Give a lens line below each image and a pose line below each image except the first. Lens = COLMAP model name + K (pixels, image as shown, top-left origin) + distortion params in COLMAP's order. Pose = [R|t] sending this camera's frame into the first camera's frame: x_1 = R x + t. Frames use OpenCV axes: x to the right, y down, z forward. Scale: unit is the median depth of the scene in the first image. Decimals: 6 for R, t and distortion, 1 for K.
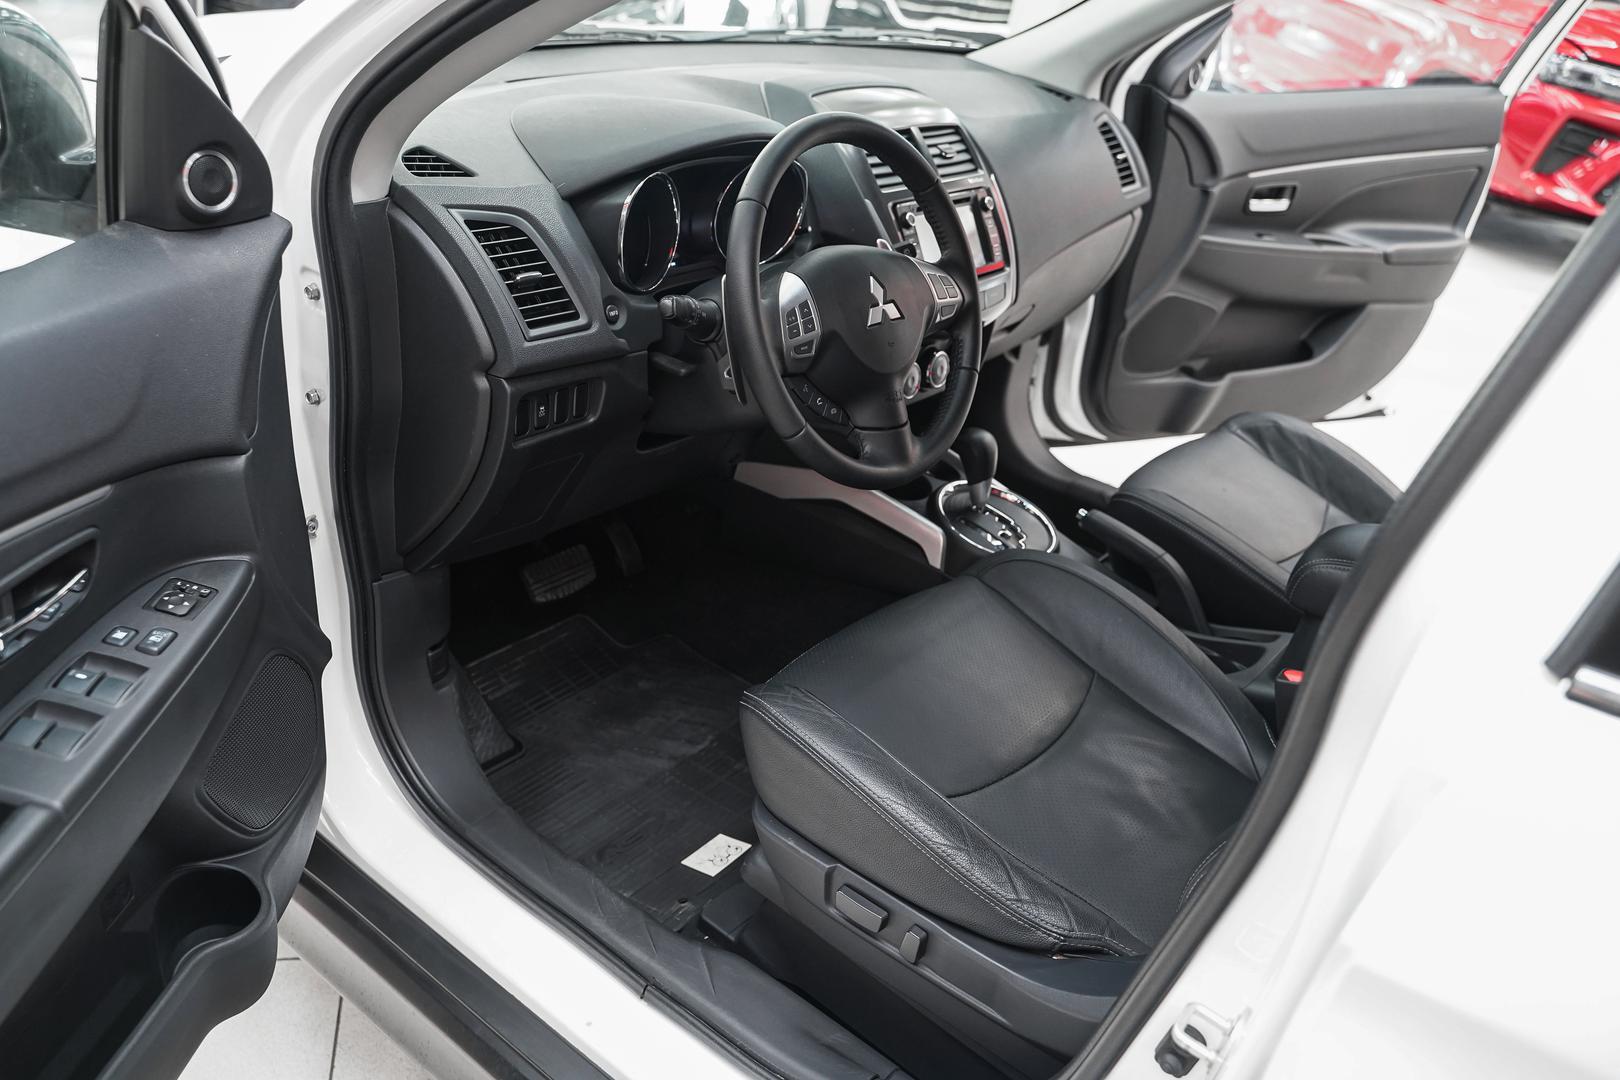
lens RADIAL K [[1302.2, 0, 804.3], [0, 1302.2, 533.9], [0, 0, 1]] dist [-0.011450, 0.007178]
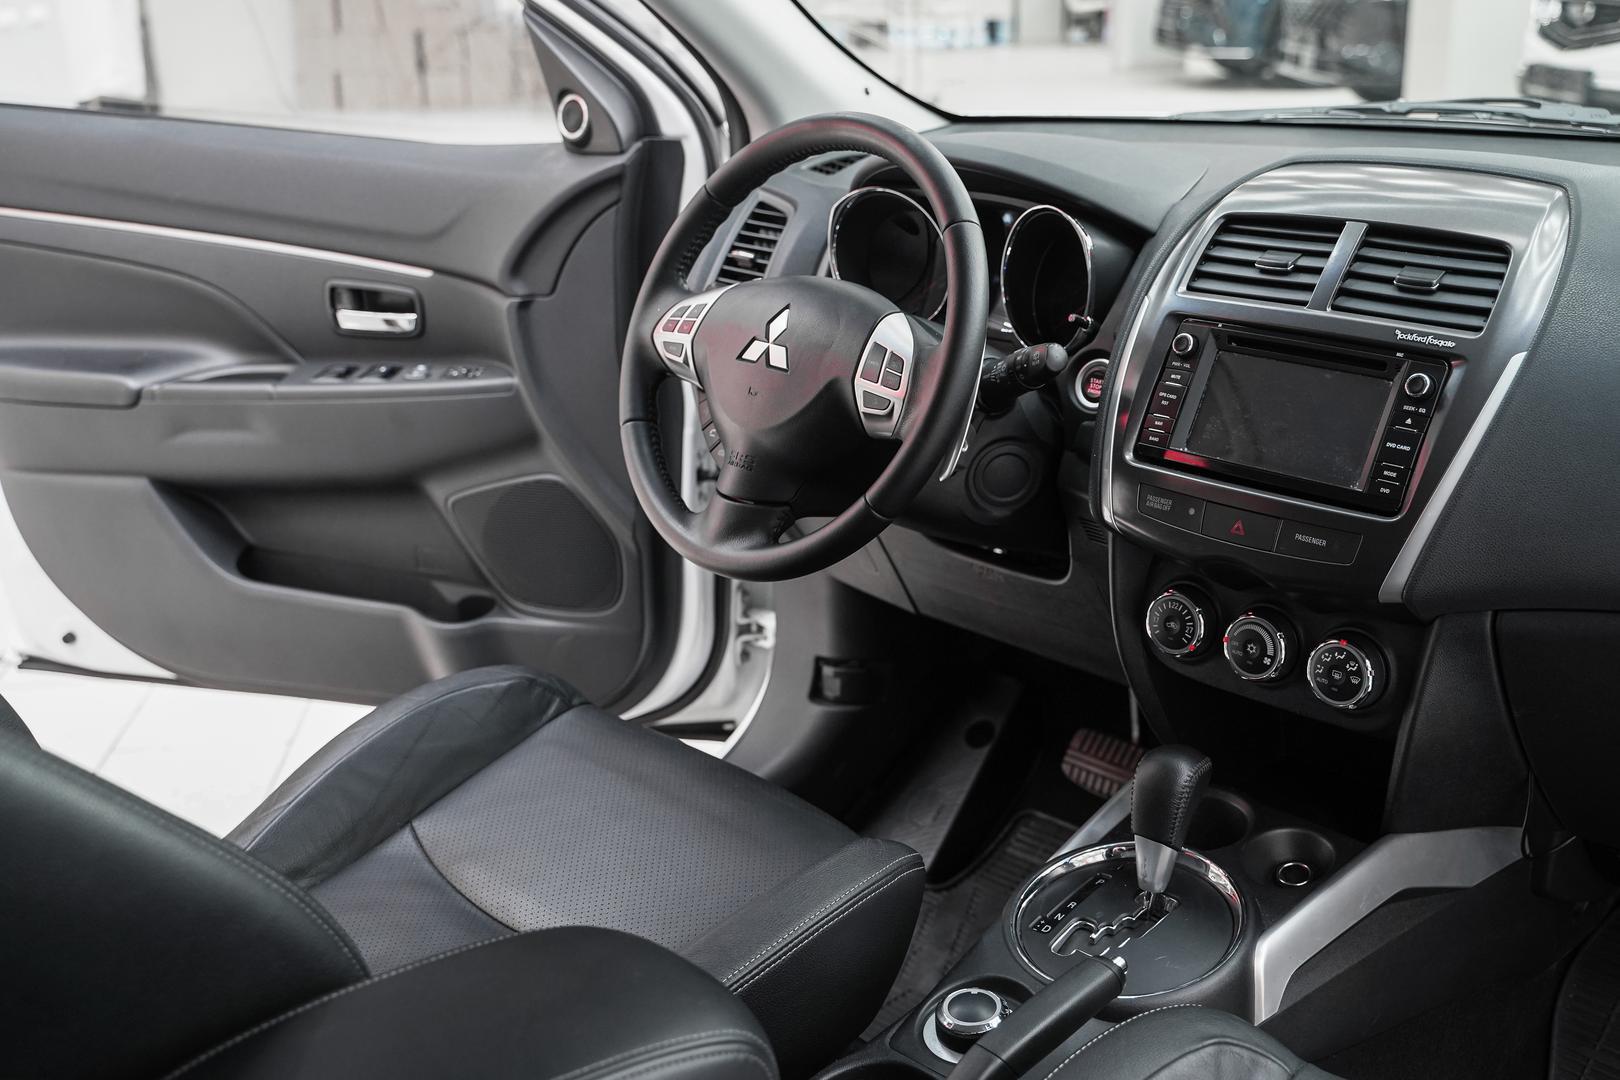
lens RADIAL K [[1744.5, 0, 810.0], [0, 1744.5, 540.0], [0, 0, 1]] dist [-0.006191, 0.040062]
pose [[-0.121868, 0.207636, -0.970585, 0.825852], [-0.460145, 0.854620, 0.240604, -0.254770], [0.879440, 0.475932, -0.008608, 0.822401]]
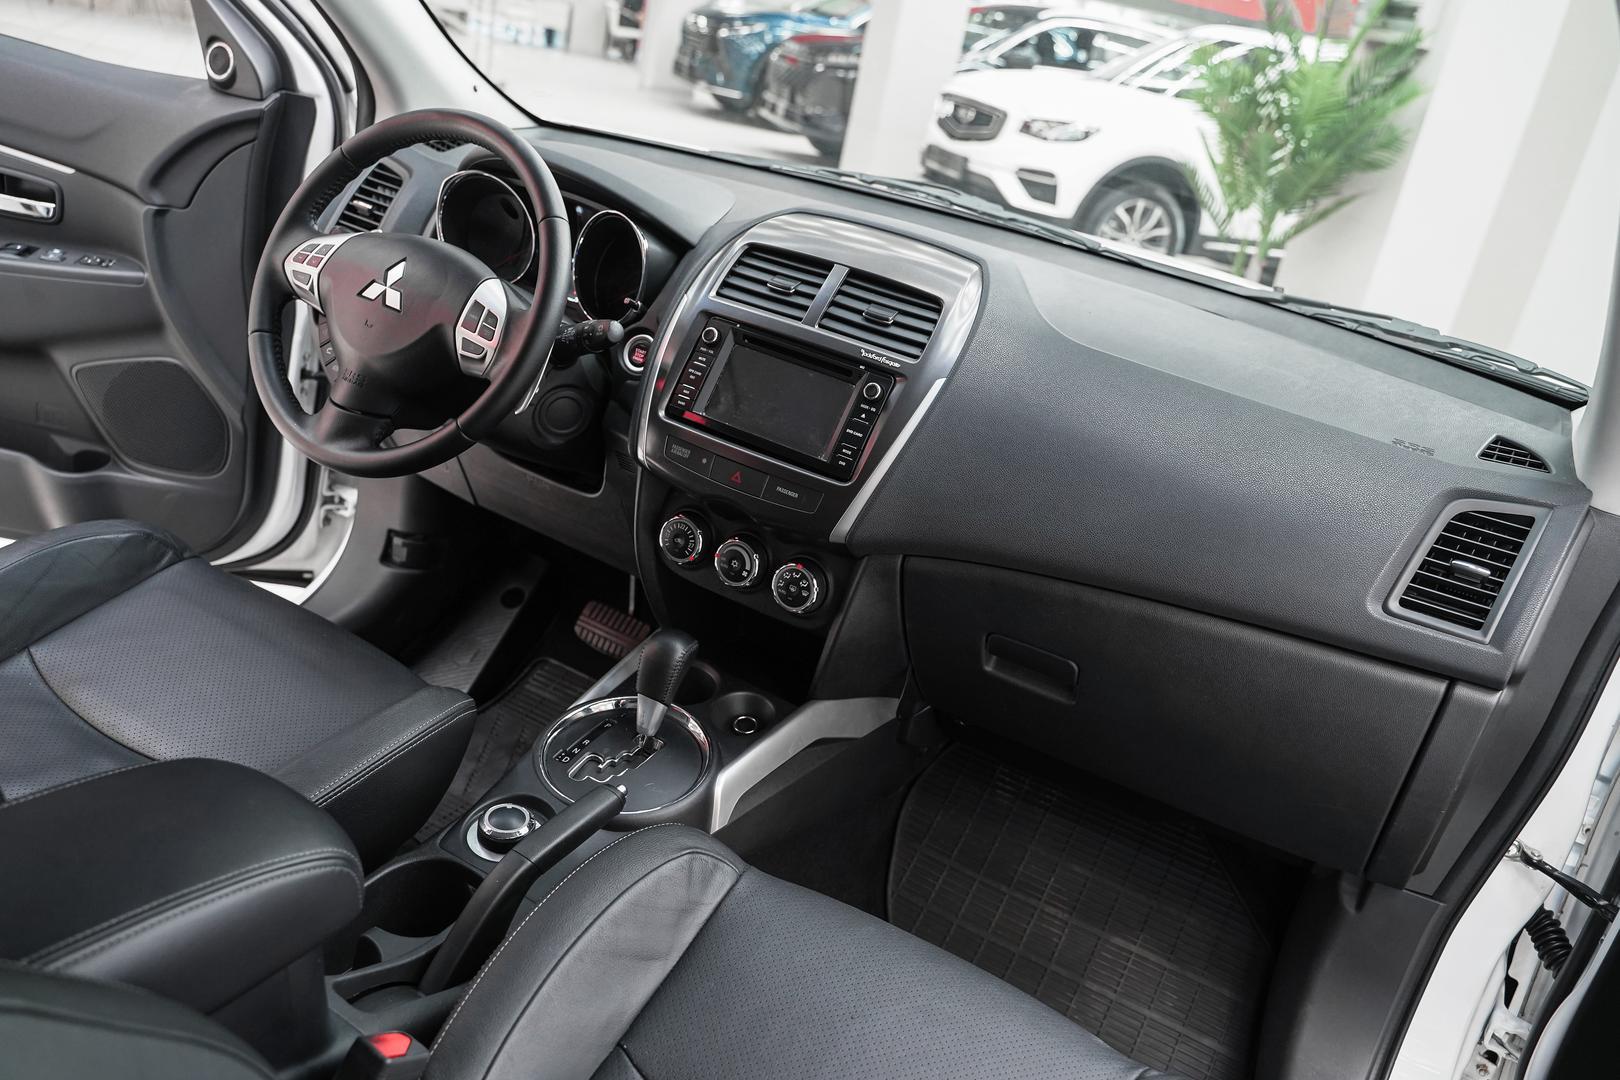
lens RADIAL K [[1302.2, 0, 804.3], [0, 1302.2, 533.9], [0, 0, 1]] dist [-0.011450, 0.007178]
pose [[0.173775, 0.281316, -0.943750, 0.814830], [-0.604936, 0.786699, 0.123114, -0.255531], [0.777081, 0.549514, 0.306887, 0.791606]]
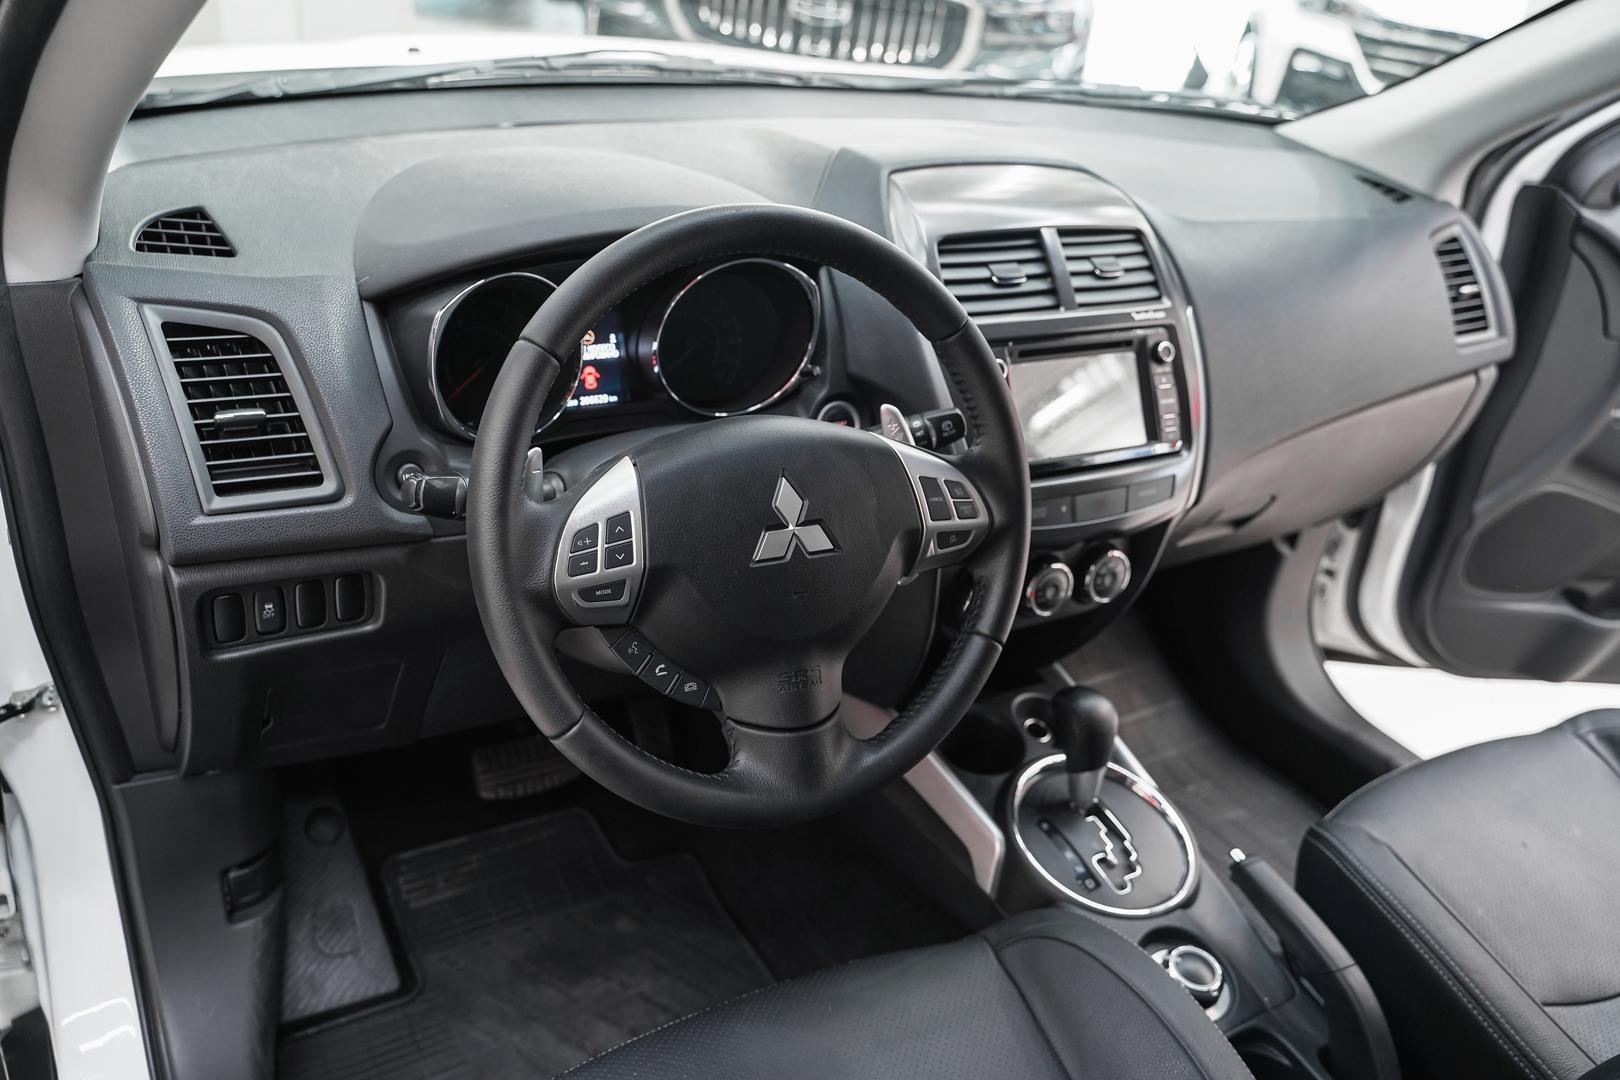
lens RADIAL K [[1302.2, 0, 804.3], [0, 1302.2, 533.9], [0, 0, 1]] dist [-0.011450, 0.007178]
pose [[0.935120, 0.156470, -0.317910, 0.192082], [-0.167757, 0.985794, -0.008257, -0.127352], [0.312102, 0.061053, 0.948085, 0.329385]]
